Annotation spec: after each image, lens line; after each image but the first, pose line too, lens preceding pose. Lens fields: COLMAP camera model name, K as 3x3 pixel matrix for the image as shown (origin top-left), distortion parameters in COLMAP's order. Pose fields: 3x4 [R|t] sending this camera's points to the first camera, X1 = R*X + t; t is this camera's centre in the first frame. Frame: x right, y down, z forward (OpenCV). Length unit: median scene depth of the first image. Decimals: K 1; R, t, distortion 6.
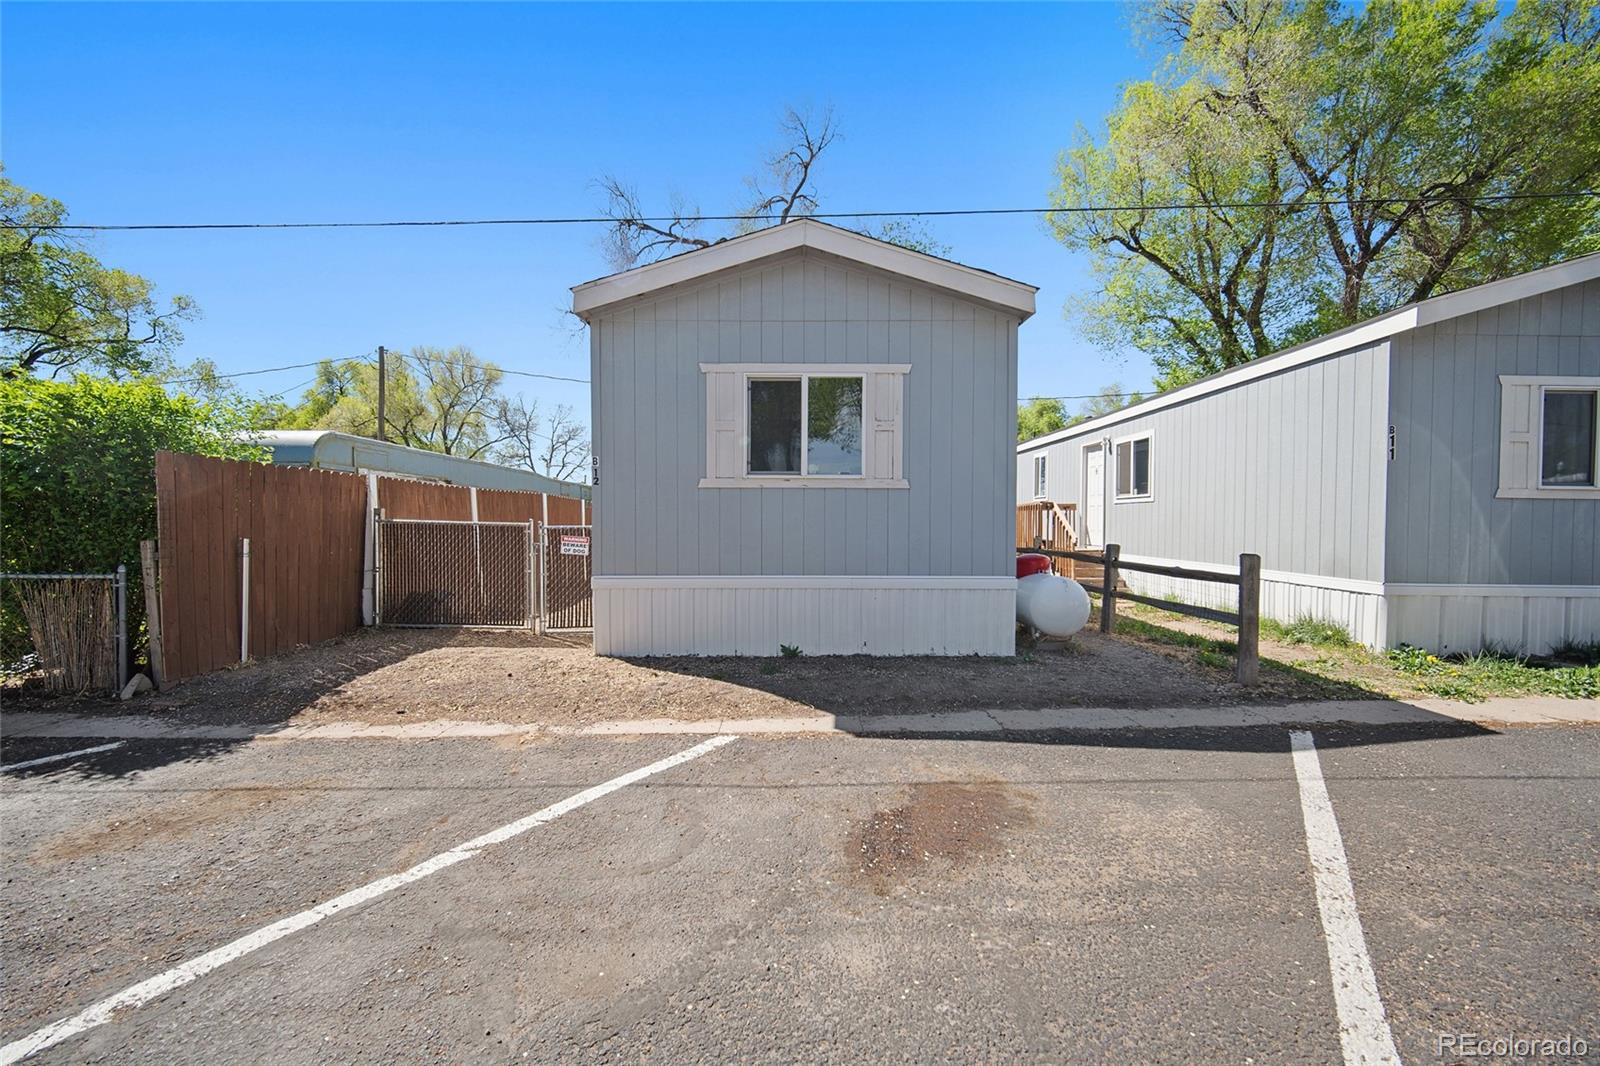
lens RADIAL K [[622.0, 0, 807.7], [0, 622.0, 536.8], [0, 0, 1]] dist [-0.002250, 0.000118]
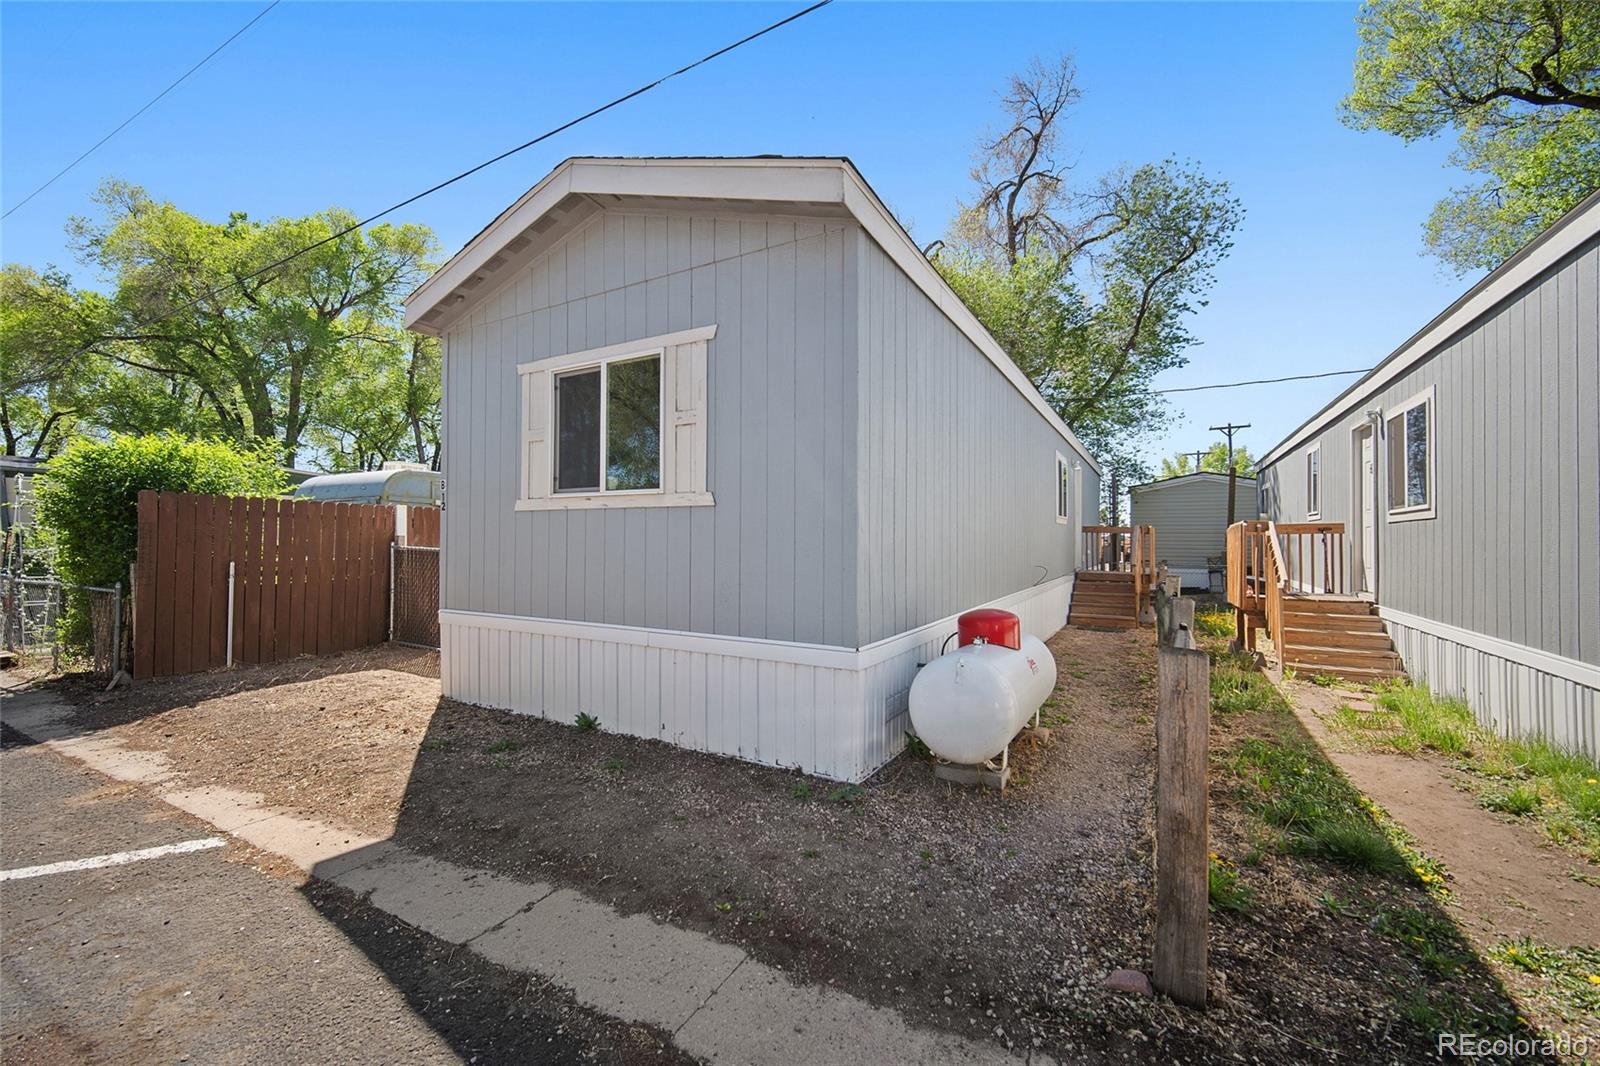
lens RADIAL K [[622.0, 0, 807.7], [0, 622.0, 536.8], [0, 0, 1]] dist [-0.002250, 0.000118]
pose [[0.876907, -0.001314, -0.480658, 0.583372], [-0.016609, 0.999316, -0.033033, -0.022800], [0.480373, 0.036951, 0.876286, 0.455692]]
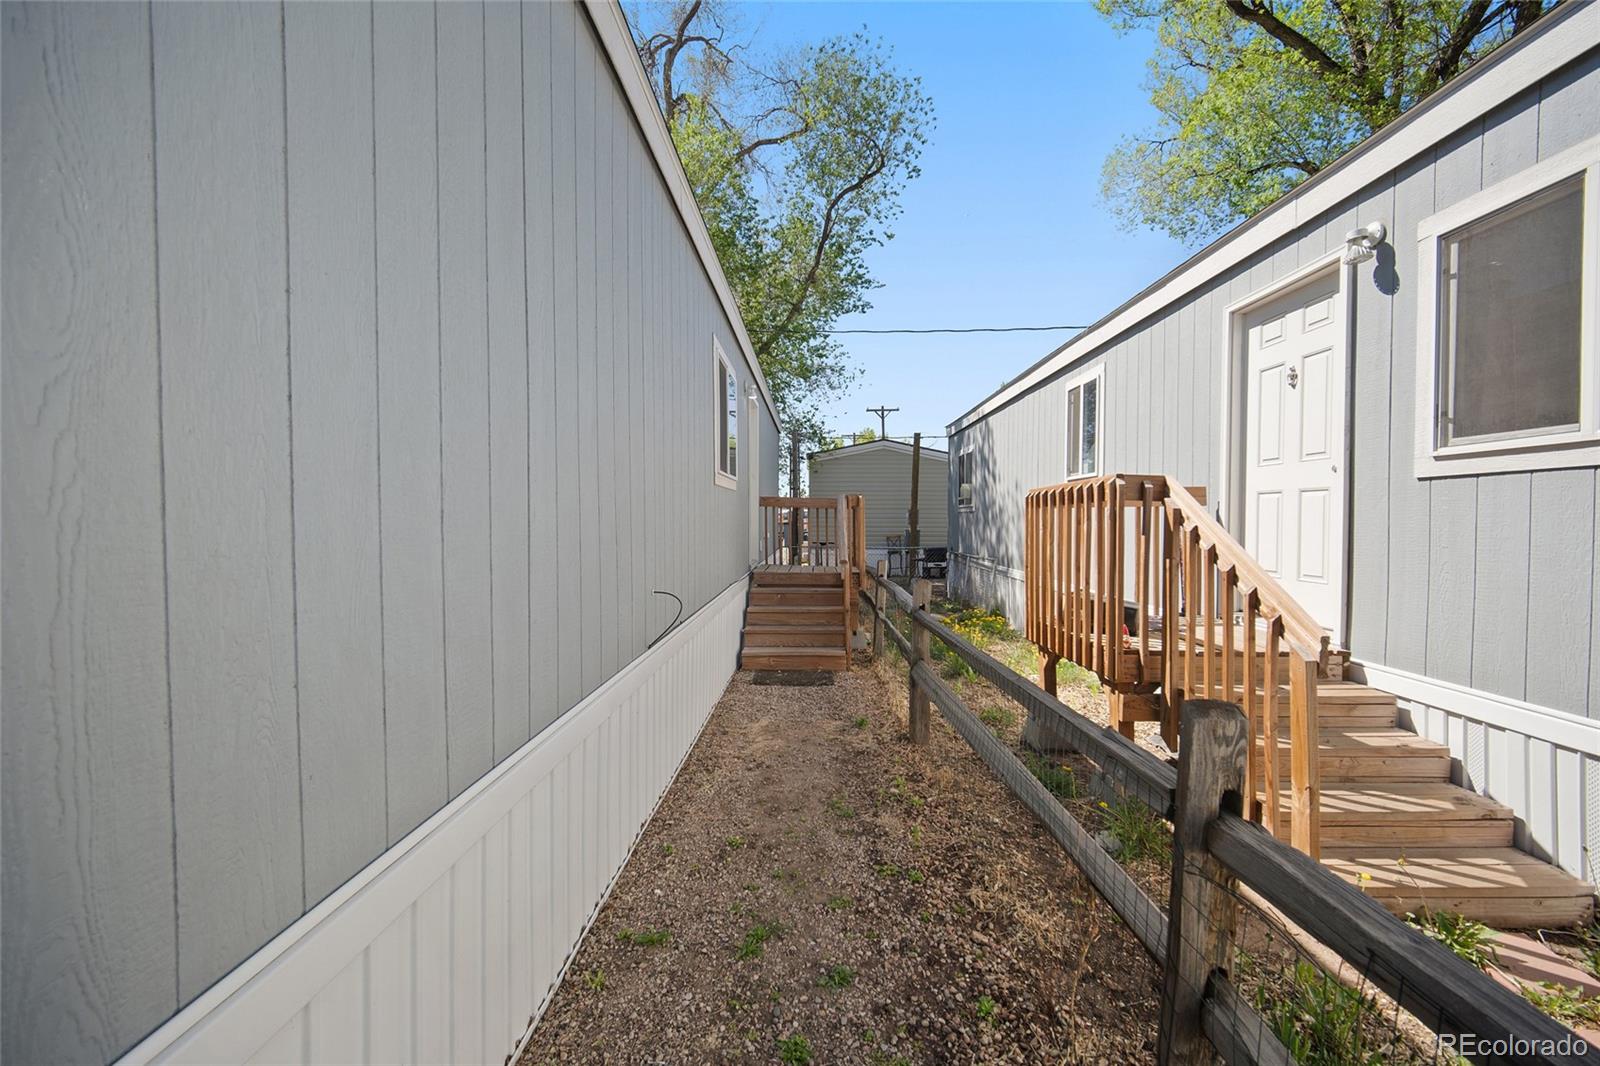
lens RADIAL K [[636.8, 0, 805.0], [0, 636.8, 532.1], [0, 0, 1]] dist [0.001124, -0.000075]
pose [[0.999987, -0.000804, -0.004948, 0.482507], [0.000763, 0.999965, -0.008307, -0.058114], [0.004955, 0.008303, 0.999953, 1.465327]]
